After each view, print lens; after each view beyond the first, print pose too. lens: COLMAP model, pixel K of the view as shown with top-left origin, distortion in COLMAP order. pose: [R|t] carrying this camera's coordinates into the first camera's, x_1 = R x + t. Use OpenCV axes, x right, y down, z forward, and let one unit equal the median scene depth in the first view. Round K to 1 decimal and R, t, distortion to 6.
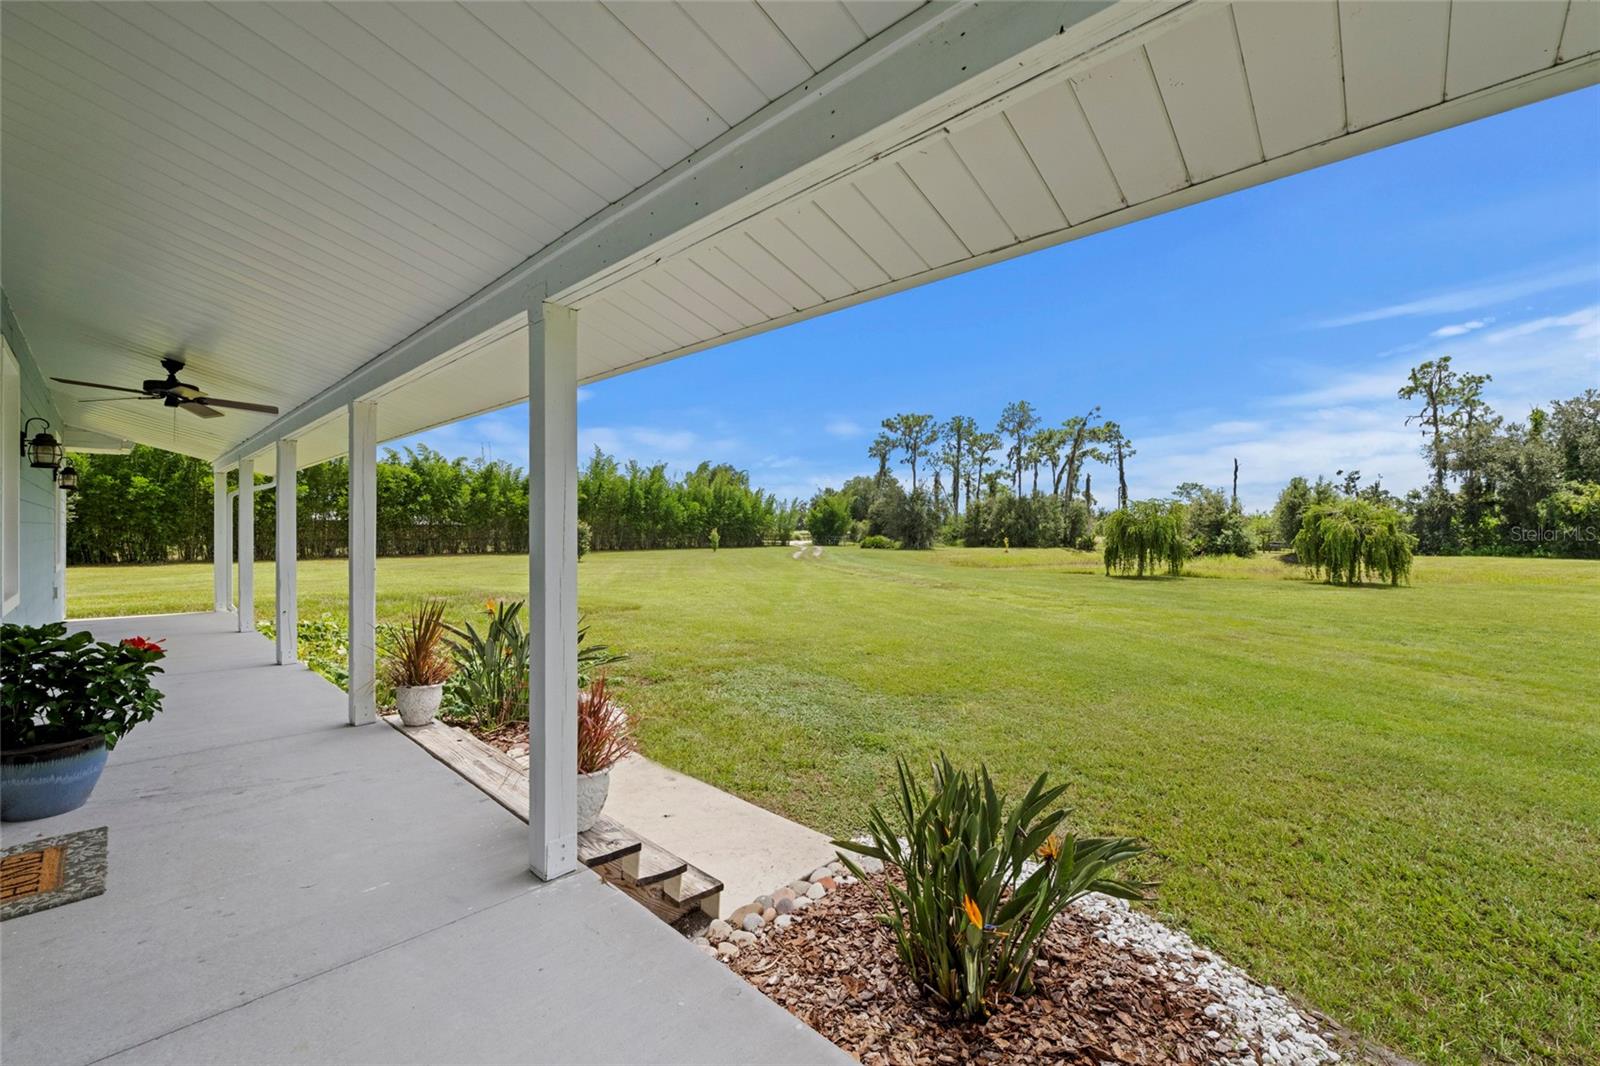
lens RADIAL K [[637.9, 0, 809.6], [0, 637.9, 529.2], [0, 0, 1]] dist [-0.002320, 0.000078]
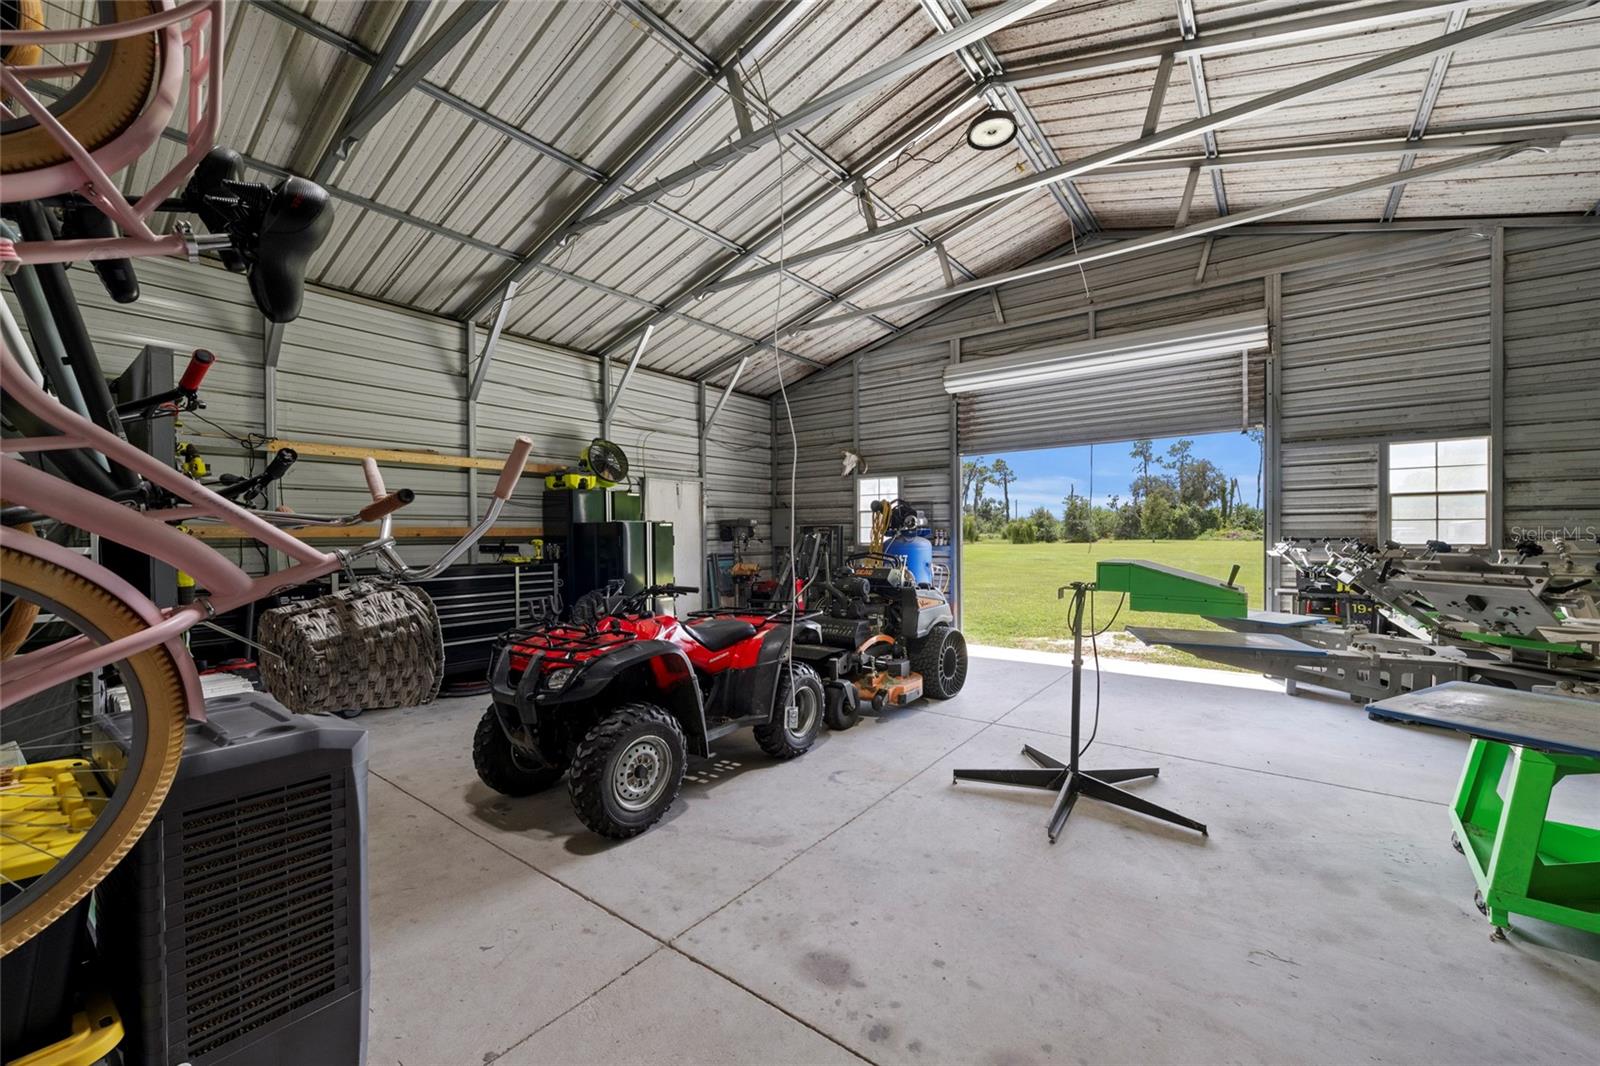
lens RADIAL K [[637.9, 0, 800.9], [0, 637.9, 539.1], [0, 0, 1]] dist [-0.002320, 0.000078]
pose [[0.997703, -0.007321, 0.067350, -0.171532], [0.006826, 0.999948, 0.007584, 0.013411], [-0.067402, -0.007107, 0.997701, -0.790816]]
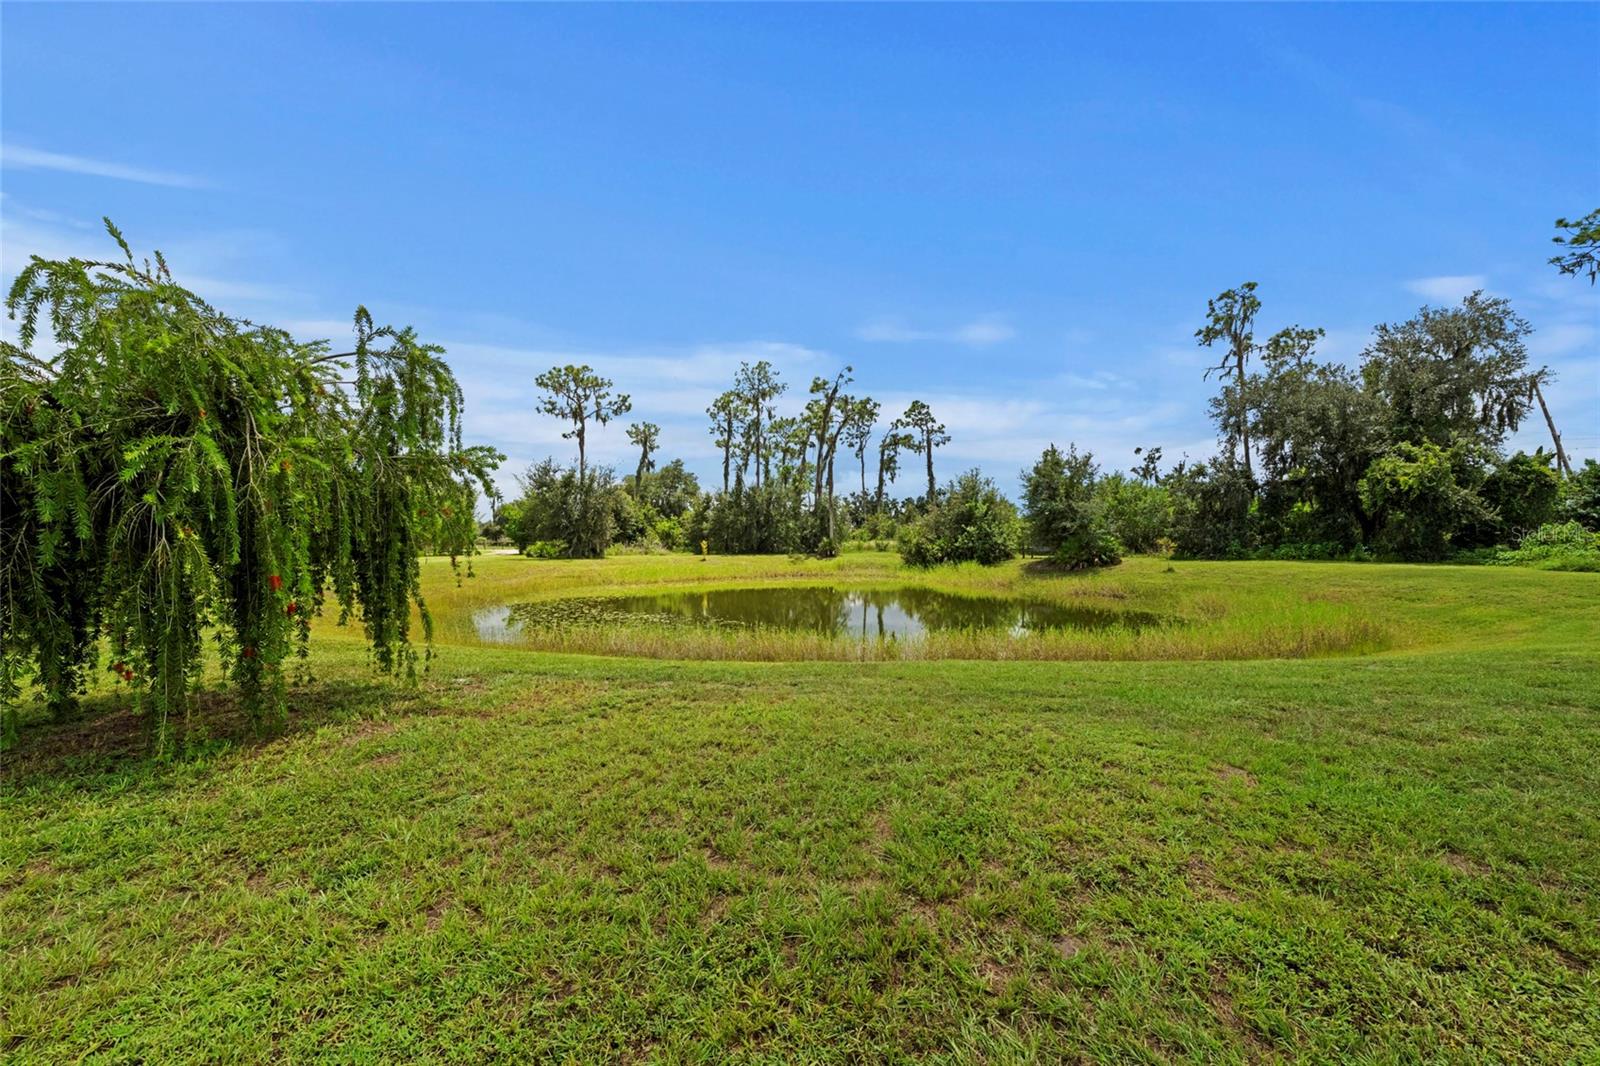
lens RADIAL K [[637.9, 0, 796.2], [0, 637.9, 534.1], [0, 0, 1]] dist [-0.002320, 0.000078]
pose [[0.996533, -0.006379, 0.082952, 0.389242], [0.006803, 0.999965, -0.004832, 0.011985], [-0.082919, 0.005379, 0.996542, 0.298199]]
